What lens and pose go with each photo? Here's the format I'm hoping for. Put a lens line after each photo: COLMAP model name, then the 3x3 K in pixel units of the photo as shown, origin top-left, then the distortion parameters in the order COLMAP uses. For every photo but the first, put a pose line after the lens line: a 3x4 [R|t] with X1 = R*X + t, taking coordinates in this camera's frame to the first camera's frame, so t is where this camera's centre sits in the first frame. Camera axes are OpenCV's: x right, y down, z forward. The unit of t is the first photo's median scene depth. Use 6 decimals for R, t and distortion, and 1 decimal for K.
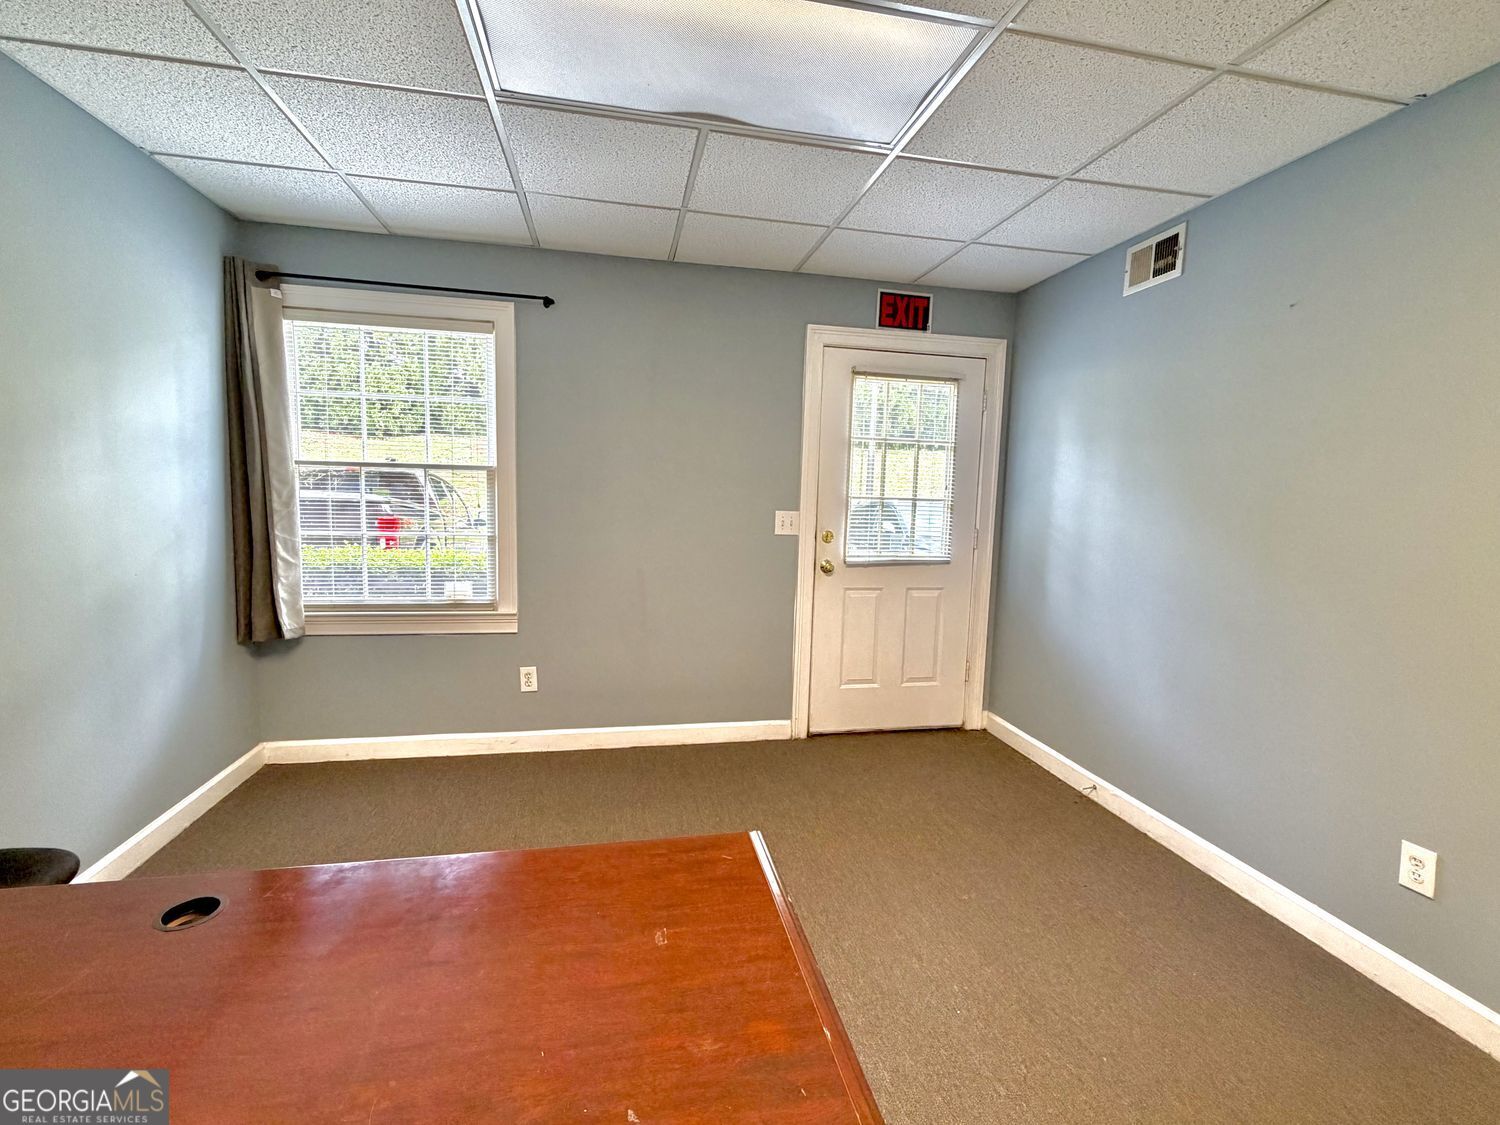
lens RADIAL K [[673.0, 0, 750.3], [0, 673.0, 560.9], [0, 0, 1]] dist [-0.000101, 0.001201]
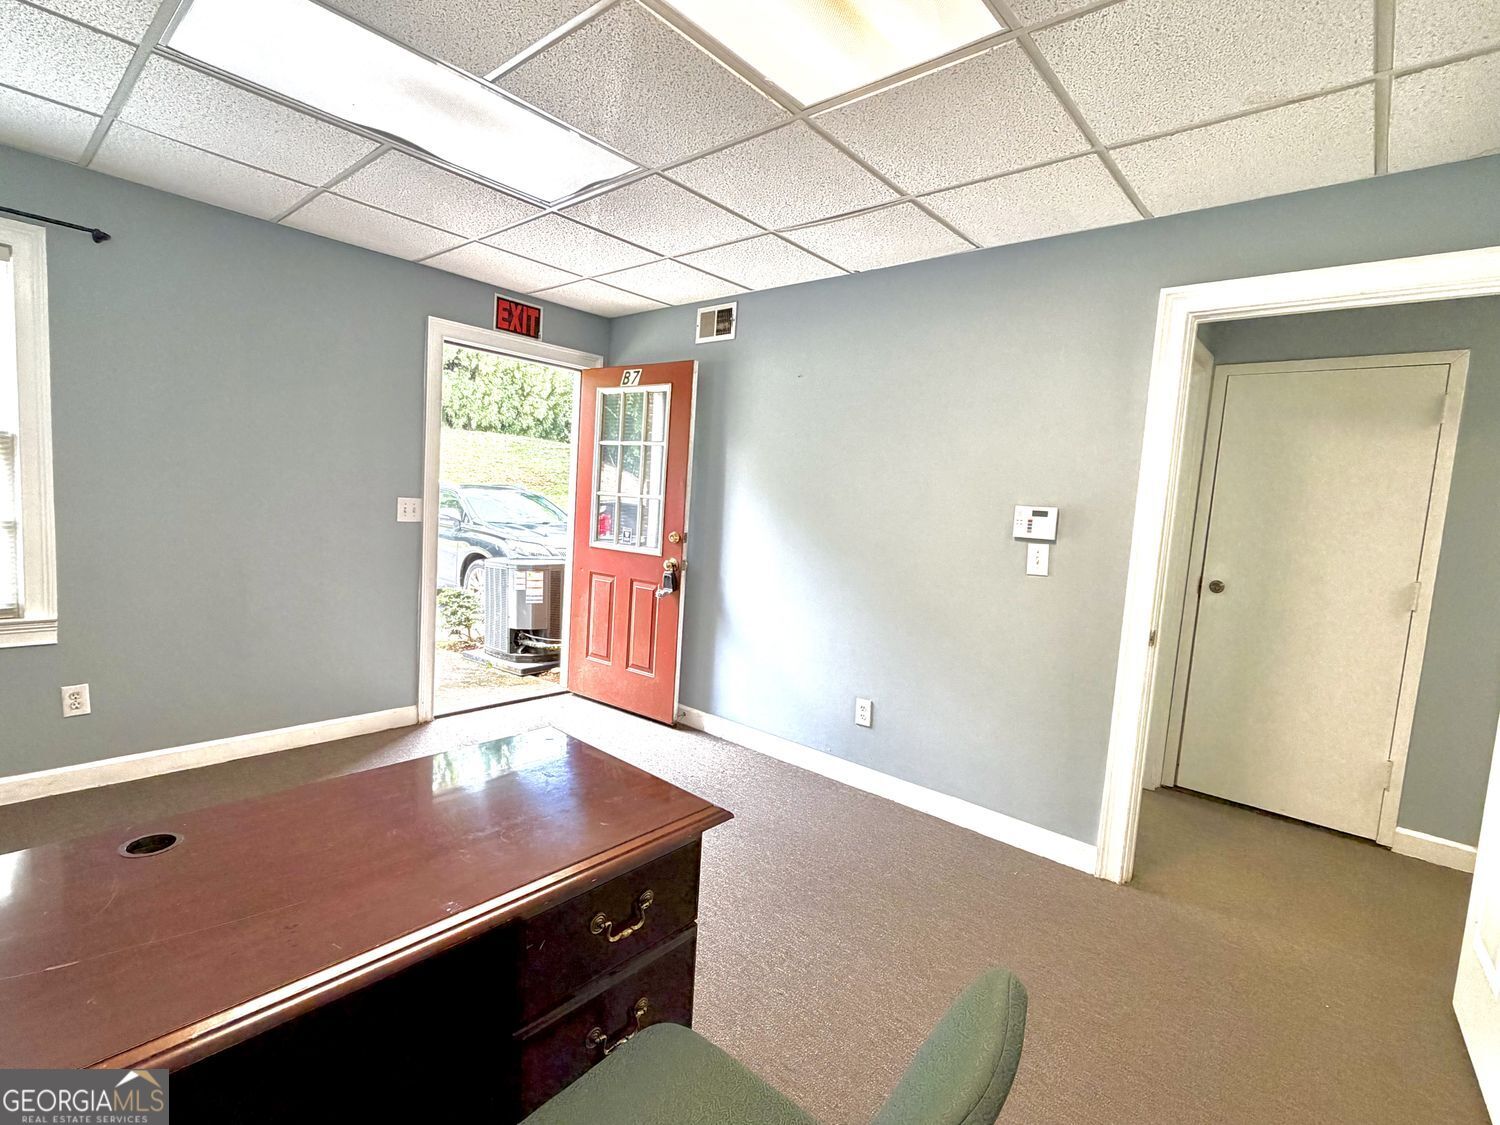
lens RADIAL K [[703.6, 0, 750.7], [0, 703.6, 561.8], [0, 0, 1]] dist [0.002168, 0.000226]
pose [[0.795356, -0.031288, 0.605334, -0.199515], [0.018865, 0.999461, 0.026873, 0.002877], [-0.605849, -0.009954, 0.795518, -0.164696]]
